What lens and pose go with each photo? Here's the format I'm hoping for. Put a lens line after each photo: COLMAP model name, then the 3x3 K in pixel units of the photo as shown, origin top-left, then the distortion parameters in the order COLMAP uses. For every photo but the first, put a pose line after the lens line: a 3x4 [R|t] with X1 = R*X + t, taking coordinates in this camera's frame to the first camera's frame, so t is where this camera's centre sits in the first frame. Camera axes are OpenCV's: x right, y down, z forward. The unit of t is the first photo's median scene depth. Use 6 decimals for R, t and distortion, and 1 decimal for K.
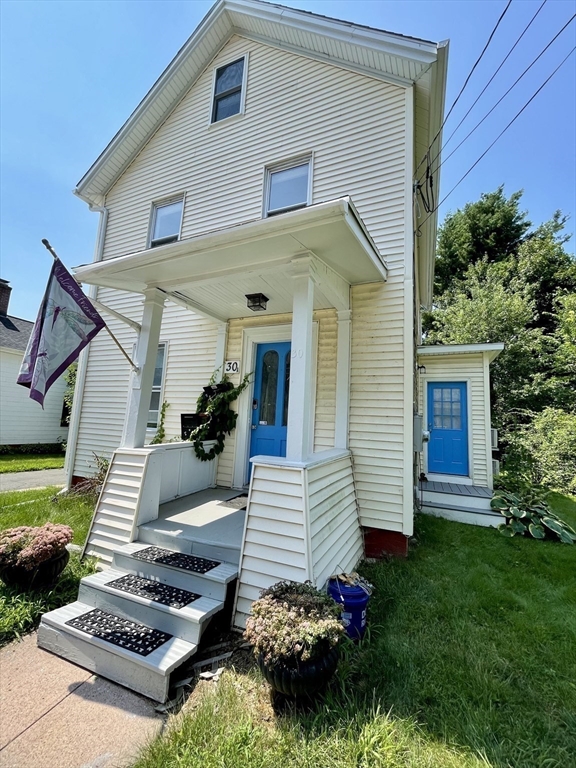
lens RADIAL K [[310.9, 0, 288.0], [0, 310.9, 384.0], [0, 0, 1]] dist [-0.000898, 0.000030]
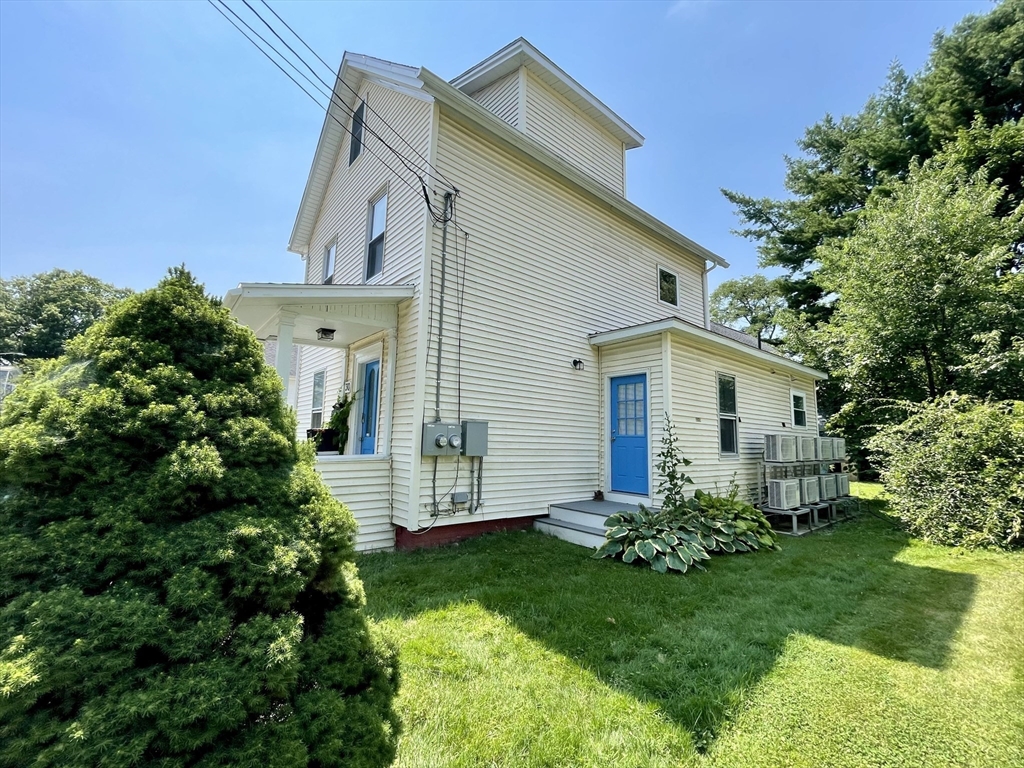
lens RADIAL K [[427.9, 0, 512.0], [0, 427.9, 384.0], [0, 0, 1]] dist [0.000162, 0.000161]
pose [[0.893231, -0.087815, -0.440938, 0.727760], [0.083332, 0.996083, -0.029564, 0.021689], [0.441808, -0.010337, 0.897050, -0.100781]]
